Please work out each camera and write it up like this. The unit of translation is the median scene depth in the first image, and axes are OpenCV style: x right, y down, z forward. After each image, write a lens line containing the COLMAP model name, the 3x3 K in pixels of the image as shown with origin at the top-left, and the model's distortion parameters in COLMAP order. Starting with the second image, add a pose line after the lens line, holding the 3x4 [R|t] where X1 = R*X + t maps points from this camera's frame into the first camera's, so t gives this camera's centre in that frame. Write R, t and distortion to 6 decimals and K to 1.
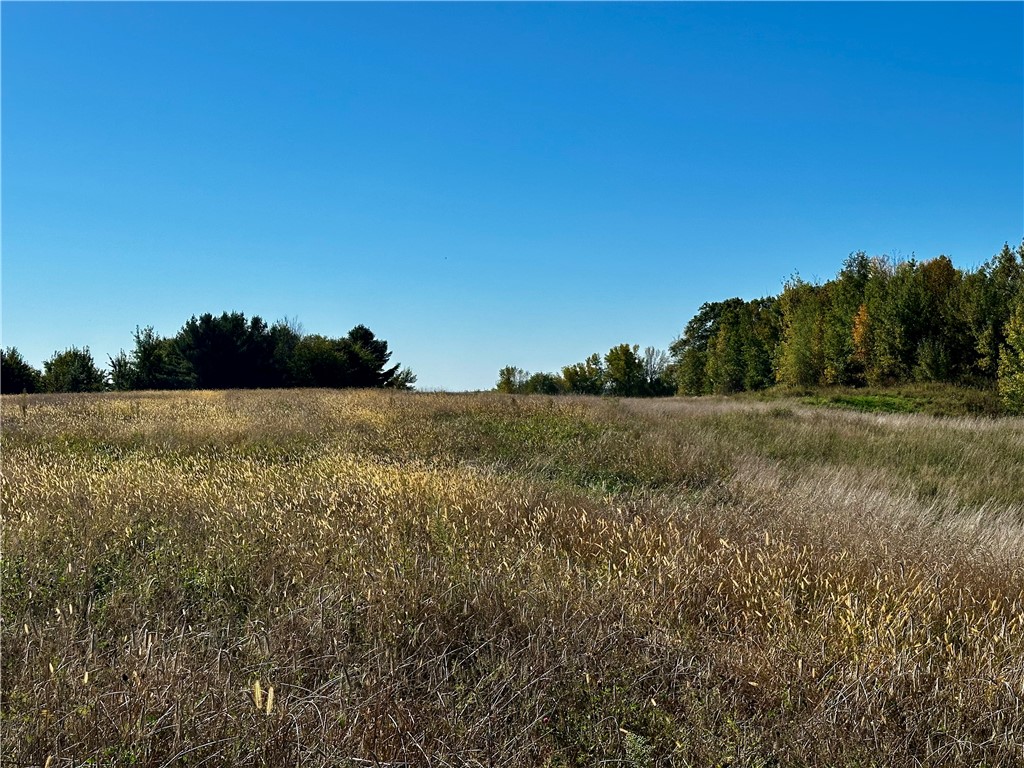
lens RADIAL K [[1408.1, 0, 511.0], [0, 1408.1, 374.7], [0, 0, 1]] dist [0.124949, 0.000000]
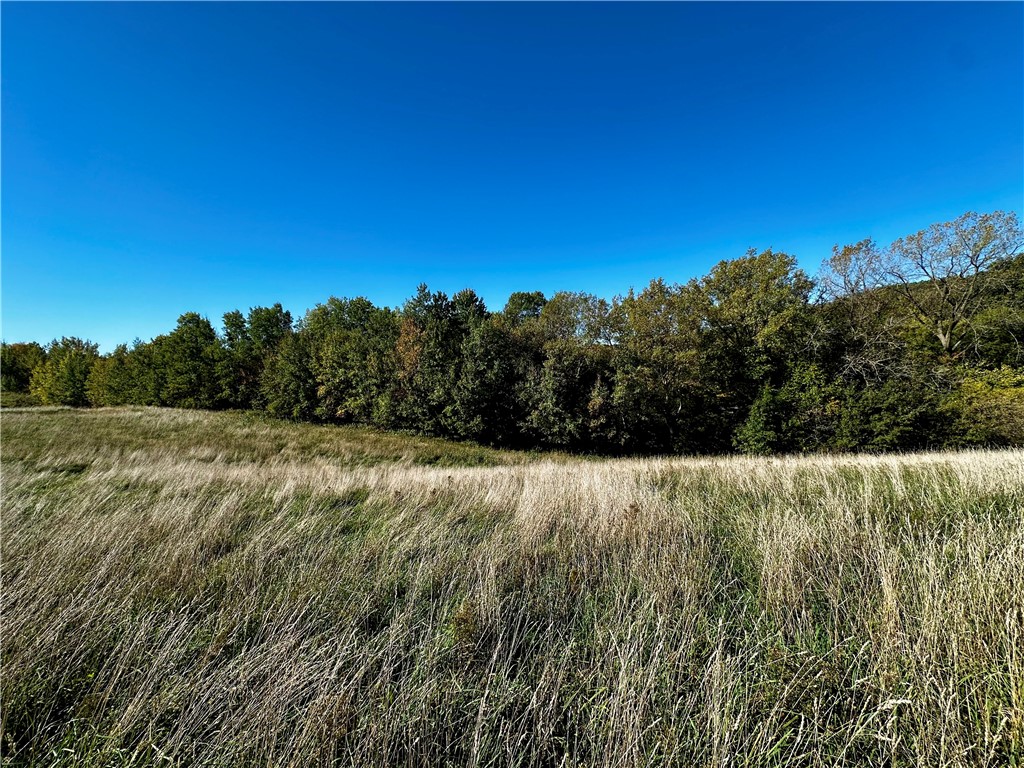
lens RADIAL K [[405.9, 0, 513.2], [0, 405.9, 384.2], [0, 0, 1]] dist [-0.005313, 0.000995]
pose [[0.482536, -0.030240, 0.875354, 0.095881], [0.027274, 0.999438, 0.019491, 0.001378], [-0.875451, 0.014469, 0.483089, -0.098767]]
